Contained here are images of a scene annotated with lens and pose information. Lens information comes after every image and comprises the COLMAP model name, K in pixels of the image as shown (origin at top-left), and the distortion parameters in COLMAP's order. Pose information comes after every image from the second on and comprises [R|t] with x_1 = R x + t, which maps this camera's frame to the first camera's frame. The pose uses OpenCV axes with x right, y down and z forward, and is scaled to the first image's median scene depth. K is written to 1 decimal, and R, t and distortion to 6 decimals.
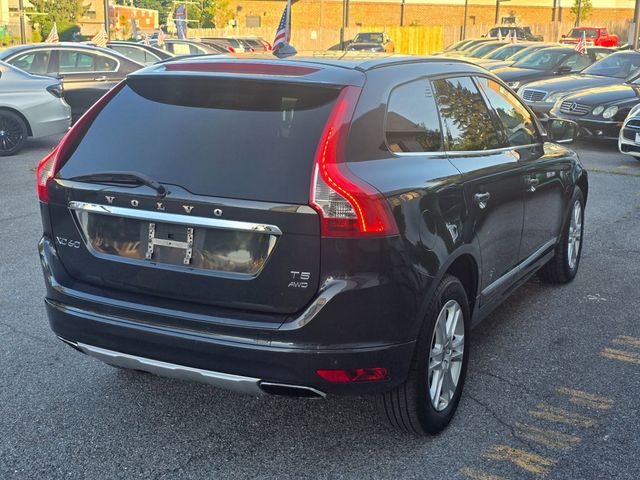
lens RADIAL K [[834.5, 0, 320.0], [0, 834.5, 240.0], [0, 0, 1]] dist [0.183897, -0.406728]
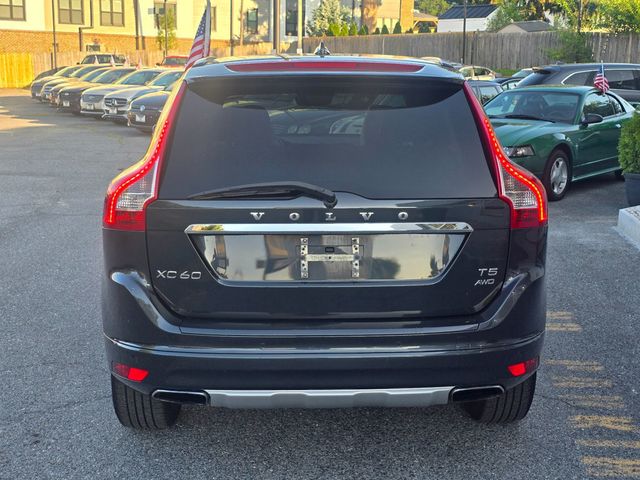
lens RADIAL K [[834.5, 0, 320.0], [0, 834.5, 240.0], [0, 0, 1]] dist [0.183897, -0.406728]
pose [[0.878472, -0.100922, 0.467014, -0.550802], [0.116326, 0.993202, -0.004182, -0.011218], [-0.463417, 0.058000, 0.884240, 0.189566]]
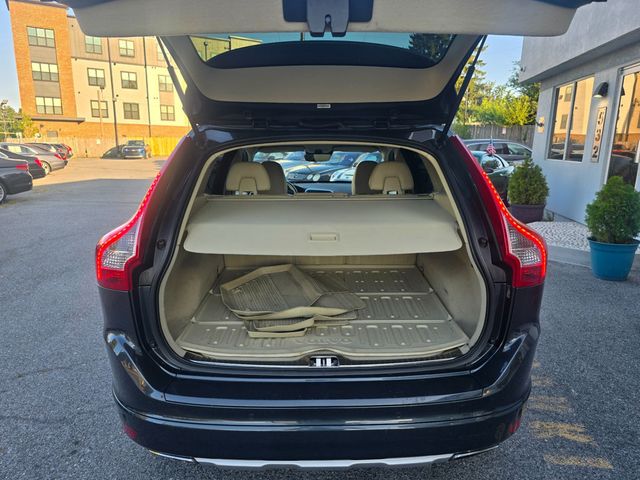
lens RADIAL K [[424.1, 0, 320.0], [0, 424.1, 240.0], [0, 0, 1]] dist [0.031245, -0.004643]
pose [[0.886588, -0.110235, 0.449233, -0.332019], [0.117076, 0.993043, 0.012621, -0.074279], [-0.447499, 0.041404, 0.893326, 0.559712]]
